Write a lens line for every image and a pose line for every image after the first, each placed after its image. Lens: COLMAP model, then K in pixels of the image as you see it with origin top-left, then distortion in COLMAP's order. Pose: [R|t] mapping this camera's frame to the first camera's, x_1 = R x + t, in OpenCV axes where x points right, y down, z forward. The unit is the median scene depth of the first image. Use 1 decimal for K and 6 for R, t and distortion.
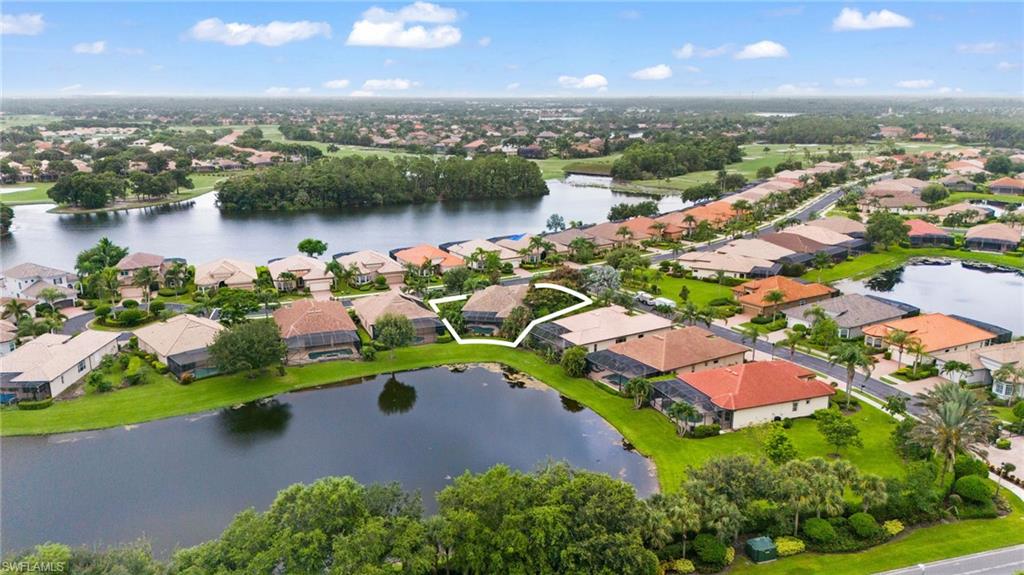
lens RADIAL K [[759.0, 0, 506.4], [0, 759.0, 286.3], [0, 0, 1]] dist [0.076994, -0.095474]
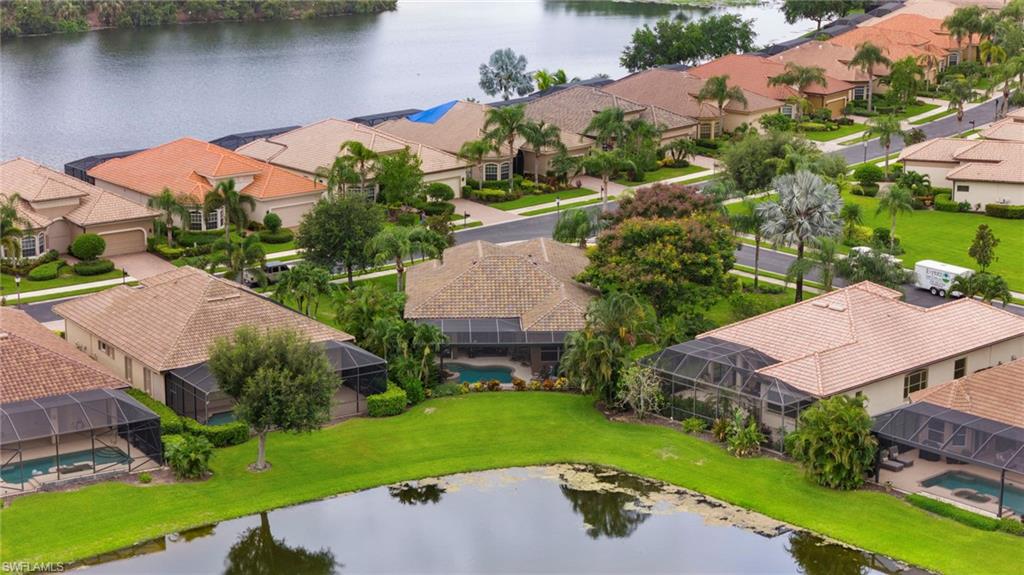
lens RADIAL K [[2051.8, 0, 512.0], [0, 2051.8, 287.5], [0, 0, 1]] dist [-0.099959, 0.417427]
pose [[0.981510, -0.042497, 0.186634, -0.139489], [0.042219, 0.999093, 0.005462, 0.011963], [-0.186697, 0.002519, 0.982414, 0.082868]]
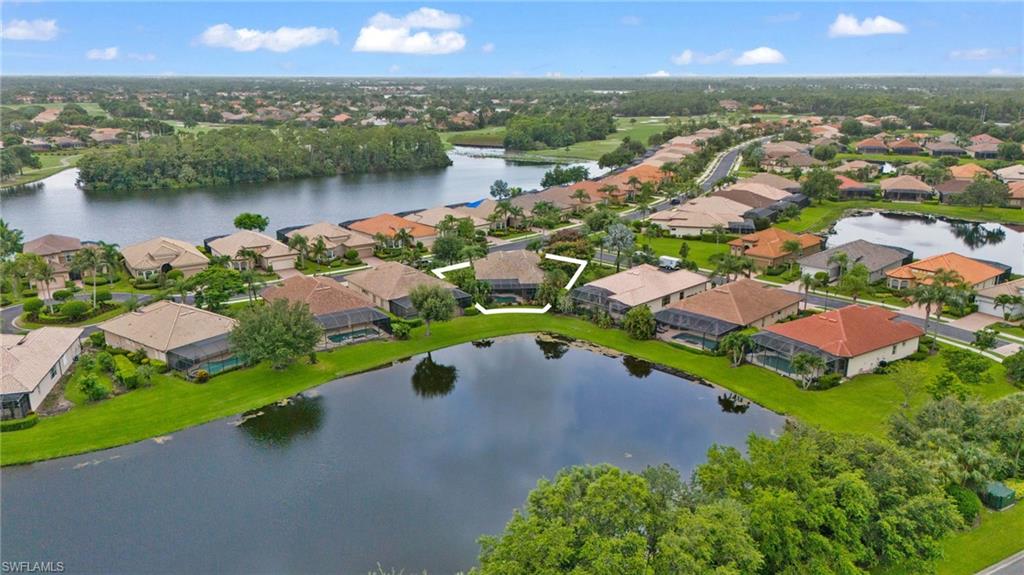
lens RADIAL K [[759.0, 0, 506.4], [0, 759.0, 286.3], [0, 0, 1]] dist [0.076994, -0.095474]
pose [[0.975425, -0.059043, 0.212273, -0.166606], [0.053975, 0.998104, 0.029599, 0.011789], [-0.213618, -0.017414, 0.976762, 0.084904]]
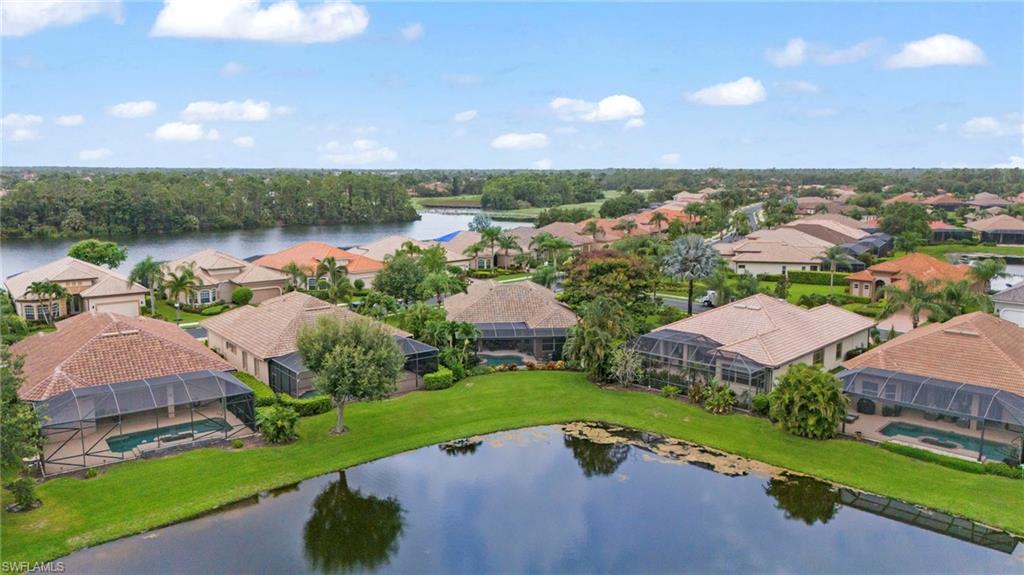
lens RADIAL K [[759.0, 0, 506.4], [0, 759.0, 286.3], [0, 0, 1]] dist [0.076994, -0.095474]
pose [[0.967149, -0.036678, 0.251550, -0.111418], [0.060052, 0.994494, -0.085878, 0.039892], [-0.247015, 0.098163, 0.964027, 0.398647]]
